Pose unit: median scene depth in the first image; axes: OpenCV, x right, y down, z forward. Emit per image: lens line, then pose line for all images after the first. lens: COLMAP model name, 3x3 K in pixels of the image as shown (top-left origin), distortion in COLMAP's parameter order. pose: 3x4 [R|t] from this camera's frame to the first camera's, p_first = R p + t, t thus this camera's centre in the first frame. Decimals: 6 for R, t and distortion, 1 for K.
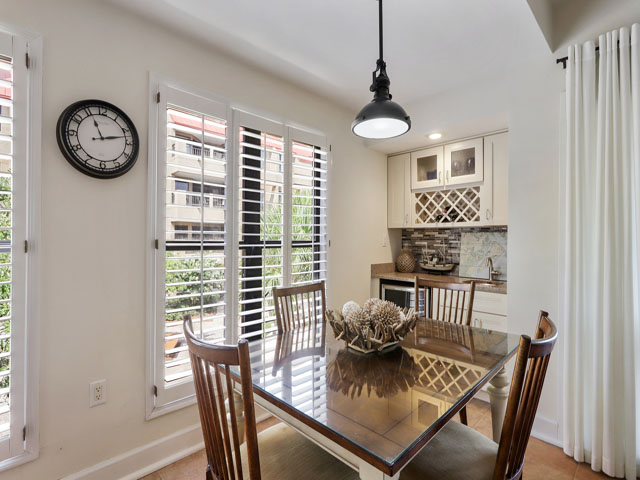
lens RADIAL K [[311.9, 0, 318.5], [0, 311.9, 246.6], [0, 0, 1]] dist [-0.030900, 0.000236]
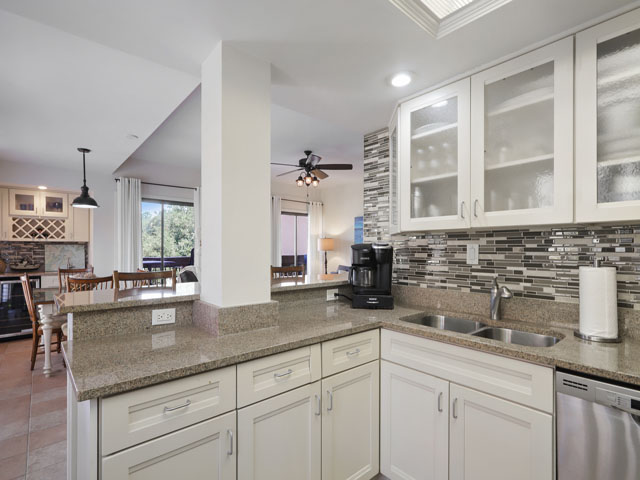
lens RADIAL K [[311.9, 0, 318.5], [0, 311.9, 246.6], [0, 0, 1]] dist [-0.030900, 0.000236]
pose [[0.011190, -0.006357, 0.999917, -1.218613], [0.019273, 0.999795, 0.006140, -0.018018], [-0.999752, 0.019203, 0.011311, -0.496677]]
